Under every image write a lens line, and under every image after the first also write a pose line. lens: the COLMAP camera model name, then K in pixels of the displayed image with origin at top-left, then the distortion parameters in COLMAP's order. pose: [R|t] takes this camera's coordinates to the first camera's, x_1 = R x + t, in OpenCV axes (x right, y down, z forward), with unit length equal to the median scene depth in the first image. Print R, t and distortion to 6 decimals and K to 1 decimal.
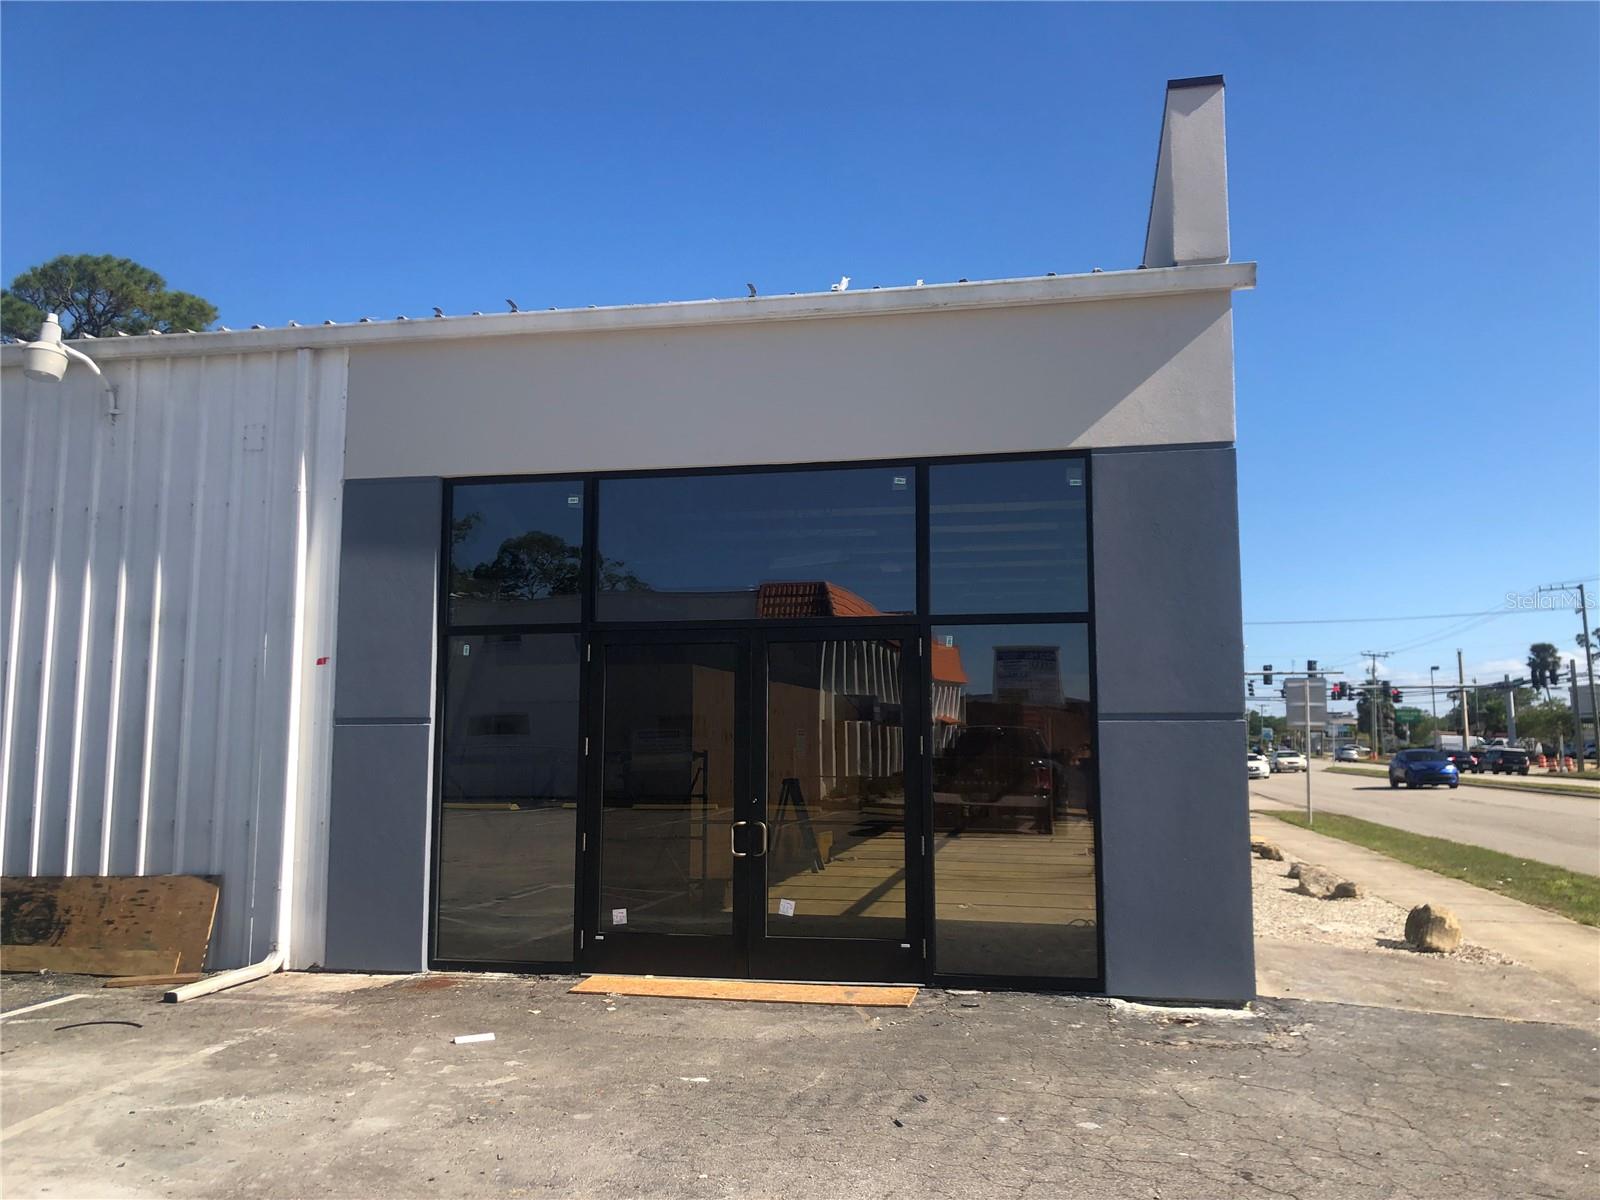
lens RADIAL K [[1297.4, 0, 800.0], [0, 1297.4, 600.0], [0, 0, 1]] dist [0.021459, 0.015549]
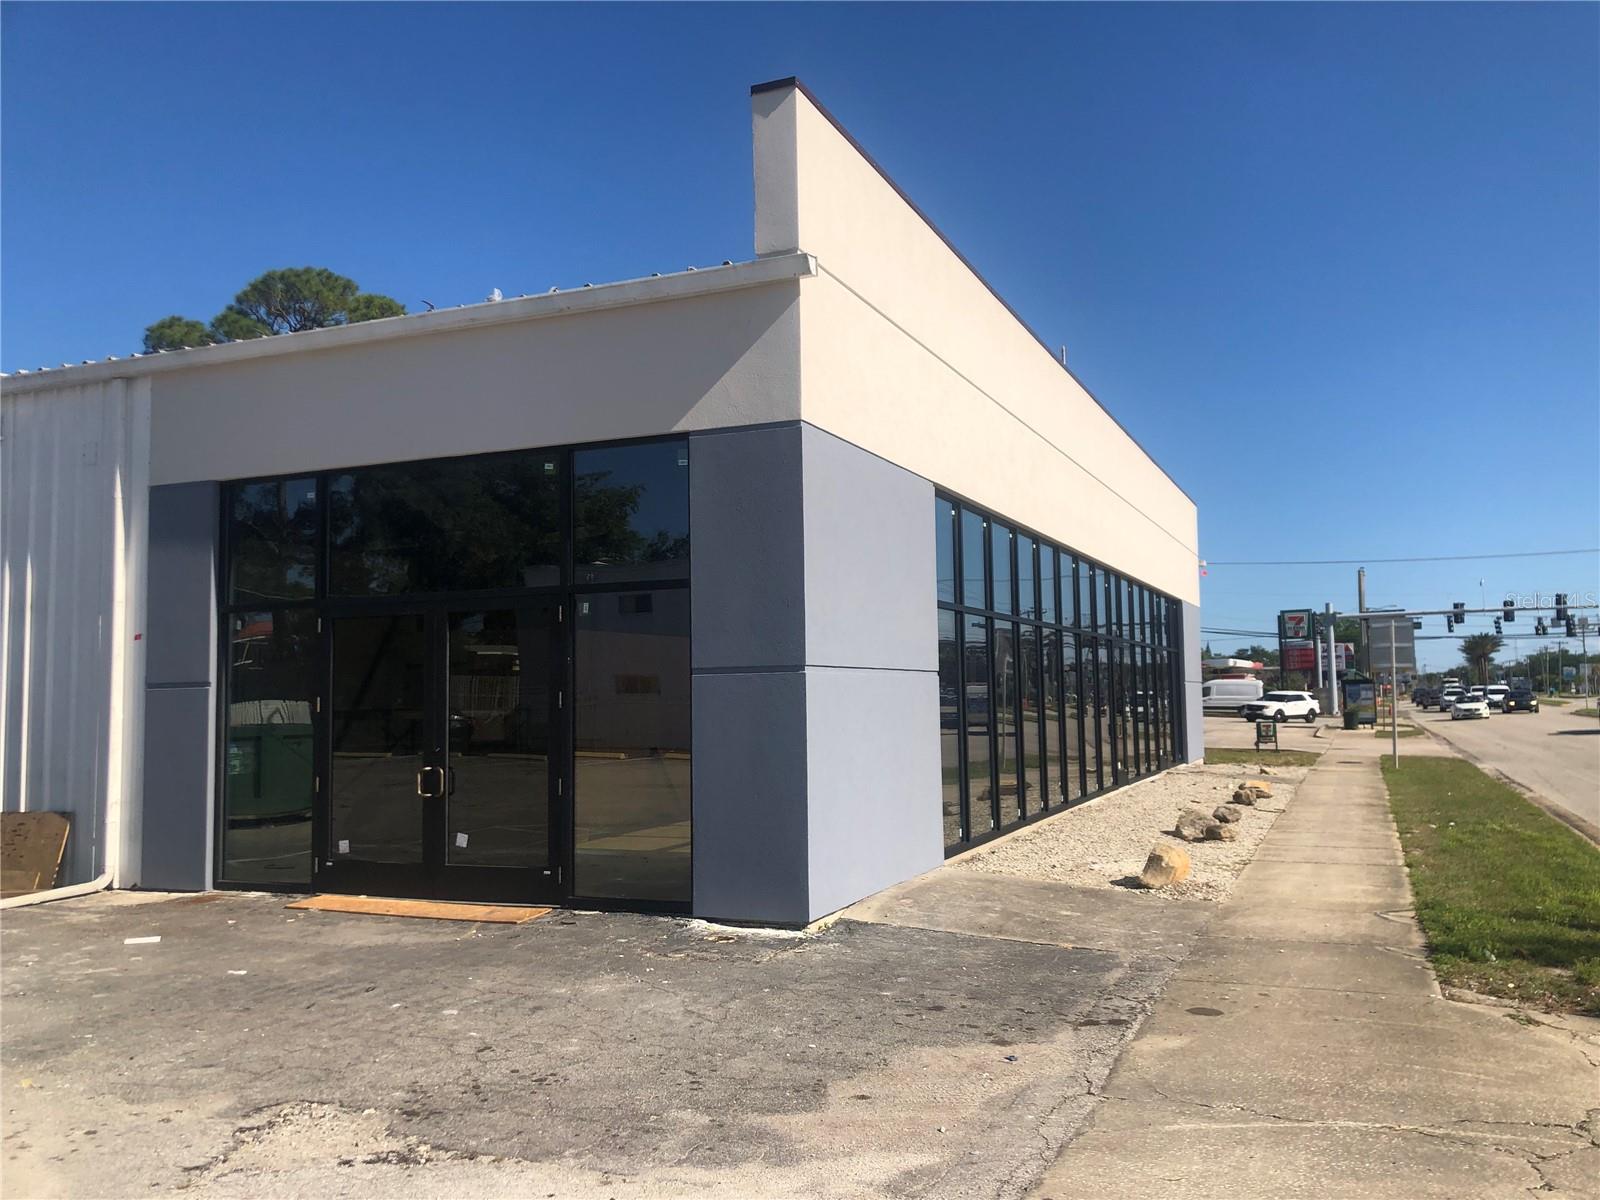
lens RADIAL K [[1297.4, 0, 800.0], [0, 1297.4, 600.0], [0, 0, 1]] dist [0.021459, 0.015549]
pose [[0.978247, -0.030426, -0.205198, 0.493724], [0.038111, 0.998708, 0.033601, -0.005027], [0.203911, -0.040690, 0.978144, -0.064974]]
